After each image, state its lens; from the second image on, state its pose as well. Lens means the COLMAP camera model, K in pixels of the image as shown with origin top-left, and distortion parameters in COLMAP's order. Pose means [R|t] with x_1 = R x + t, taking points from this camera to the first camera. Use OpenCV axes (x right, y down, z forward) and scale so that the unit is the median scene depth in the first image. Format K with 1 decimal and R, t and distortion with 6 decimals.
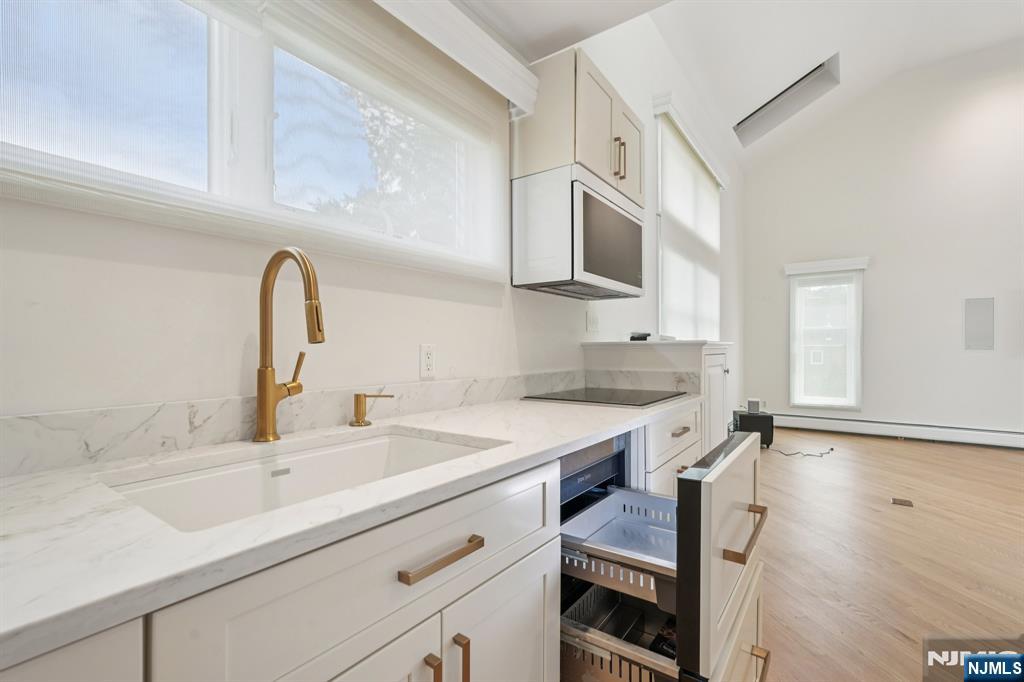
lens RADIAL K [[454.0, 0, 517.1], [0, 454.0, 350.6], [0, 0, 1]] dist [0.002598, 0.000667]
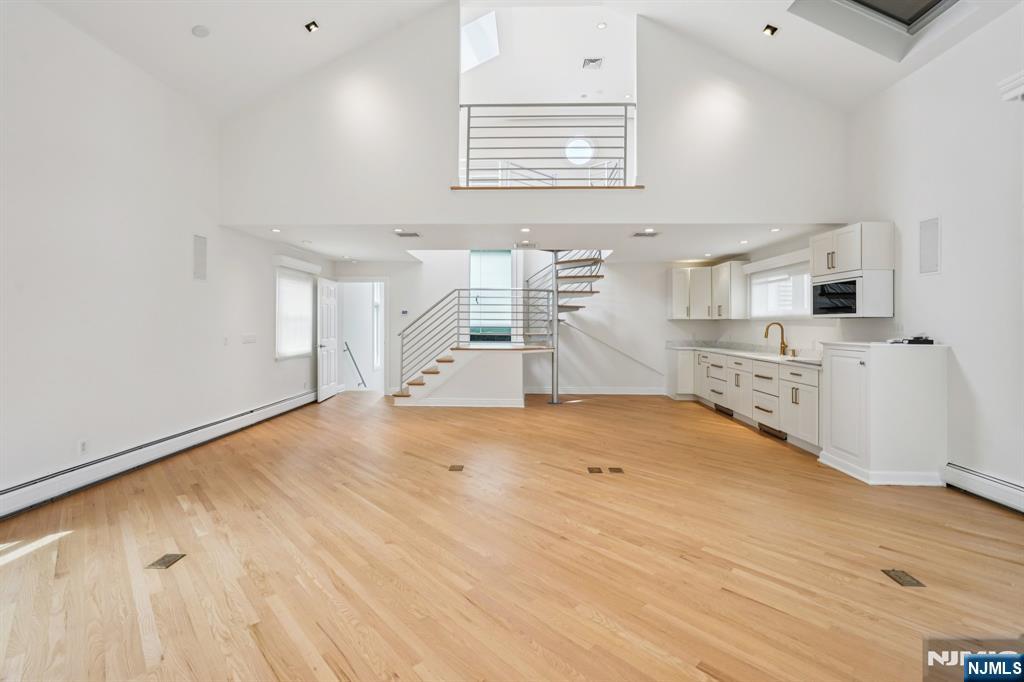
lens RADIAL K [[465.4, 0, 508.5], [0, 465.4, 318.4], [0, 0, 1]] dist [-0.002203, -0.000277]
pose [[-0.833863, -0.007247, -0.551923, 2.725605], [-0.005984, 0.999974, -0.004089, -0.106150], [0.551938, -0.000107, -0.833885, 1.952088]]
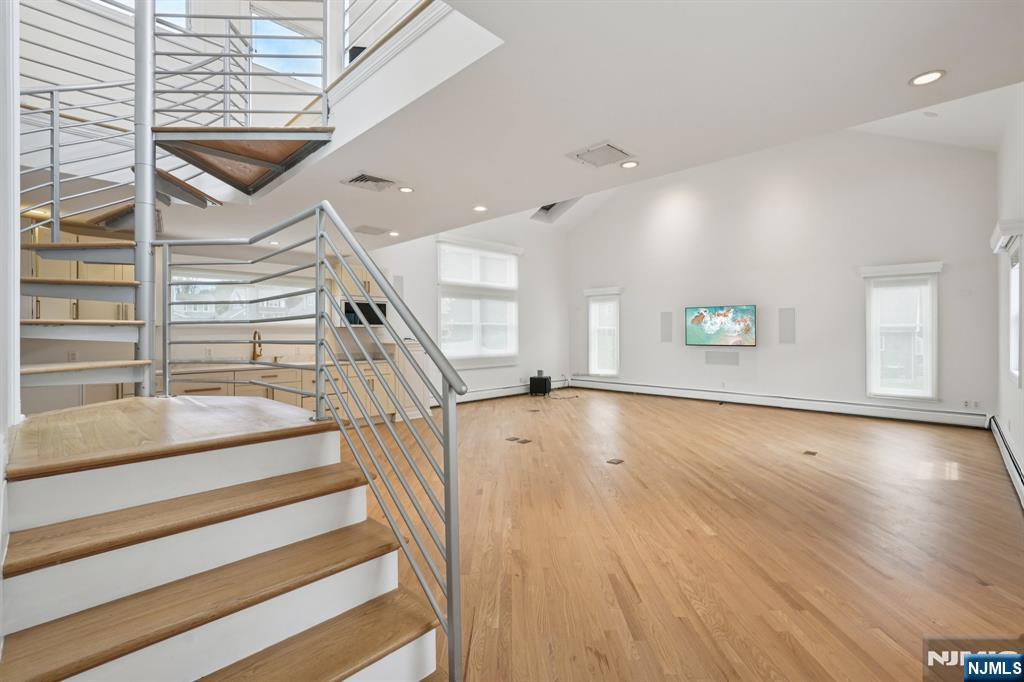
lens RADIAL K [[451.0, 0, 514.6], [0, 451.0, 339.3], [0, 0, 1]] dist [-0.002174, 0.000637]
pose [[0.989423, -0.001683, -0.145047, 1.652130], [0.003000, 0.999956, 0.008856, -0.071127], [0.145026, -0.009198, 0.989385, -1.943874]]
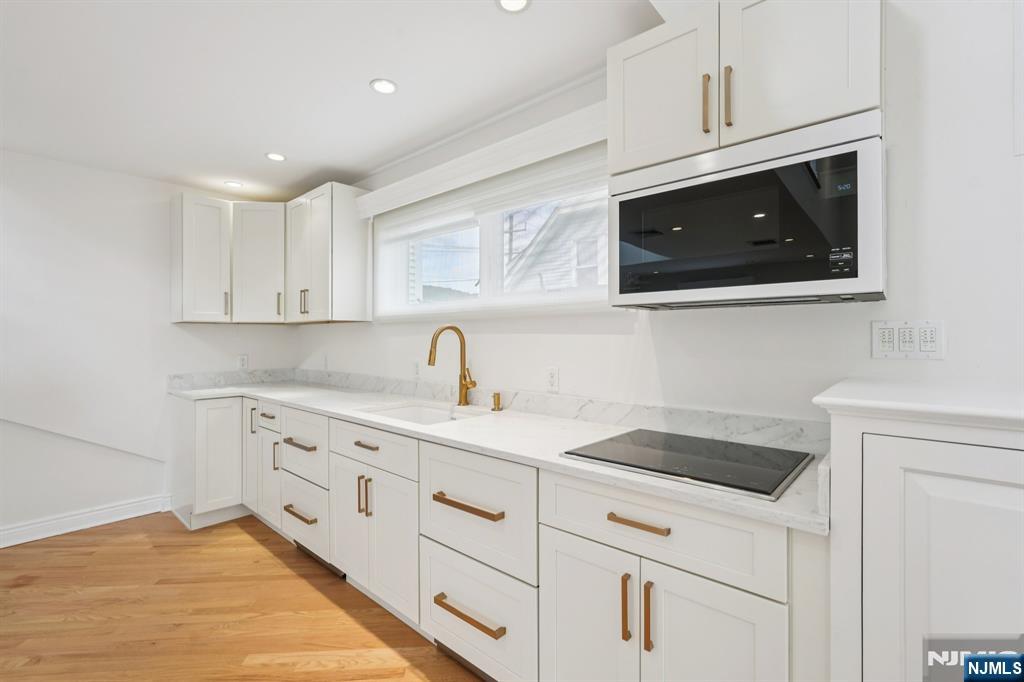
lens RADIAL K [[458.4, 0, 512.3], [0, 458.4, 337.1], [0, 0, 1]] dist [-0.002931, 0.000459]
pose [[-0.109543, 0.001428, -0.993981, 0.865434], [-0.003143, 0.999993, 0.001783, -0.077301], [0.993977, 0.003319, -0.109537, 0.740703]]
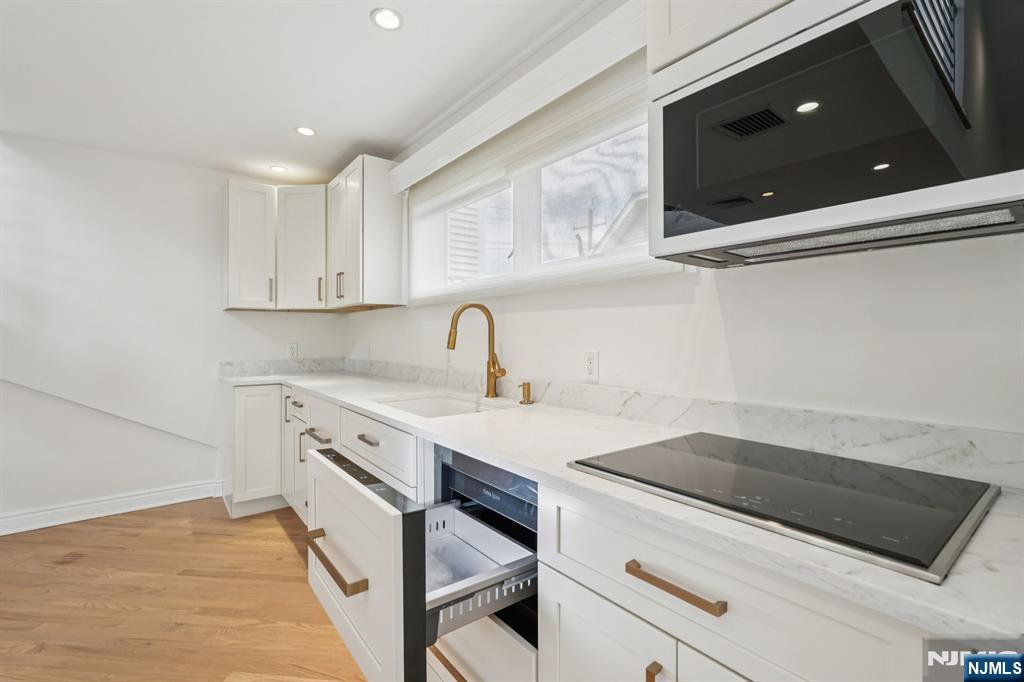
lens RADIAL K [[456.2, 0, 511.3], [0, 456.2, 334.9], [0, 0, 1]] dist [-0.003378, 0.000149]
pose [[-0.287416, -0.001211, -0.957805, 0.655918], [-0.002769, 0.999996, -0.000434, -0.036329], [0.957802, 0.002528, -0.287419, 0.813522]]
